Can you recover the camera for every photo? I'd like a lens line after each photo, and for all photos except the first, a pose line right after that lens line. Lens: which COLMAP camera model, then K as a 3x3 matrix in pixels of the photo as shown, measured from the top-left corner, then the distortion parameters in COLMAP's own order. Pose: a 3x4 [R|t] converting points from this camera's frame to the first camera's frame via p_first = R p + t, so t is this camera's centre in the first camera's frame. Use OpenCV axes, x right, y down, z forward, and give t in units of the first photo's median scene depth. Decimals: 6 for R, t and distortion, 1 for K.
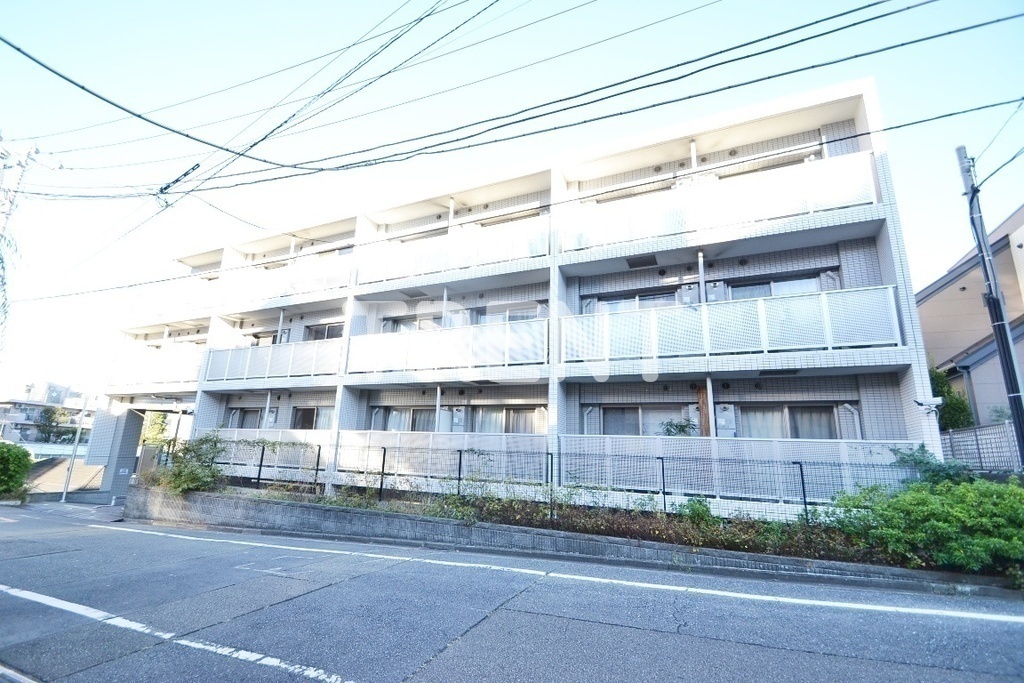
lens RADIAL K [[459.1, 0, 506.8], [0, 459.1, 345.7], [0, 0, 1]] dist [-0.002966, -0.006496]
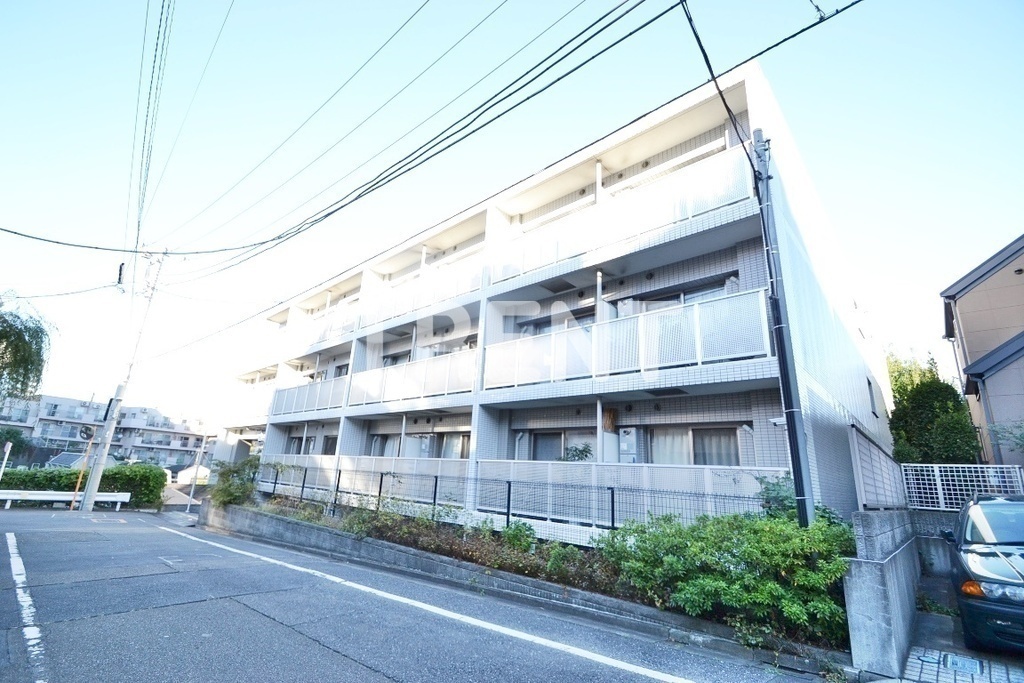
lens RADIAL K [[459.1, 0, 503.4], [0, 459.1, 344.3], [0, 0, 1]] dist [-0.002966, -0.006496]
pose [[0.951450, -0.068268, -0.300138, 0.473626], [0.047770, 0.996030, -0.075119, 0.013982], [0.304075, 0.057134, 0.950933, 0.012962]]
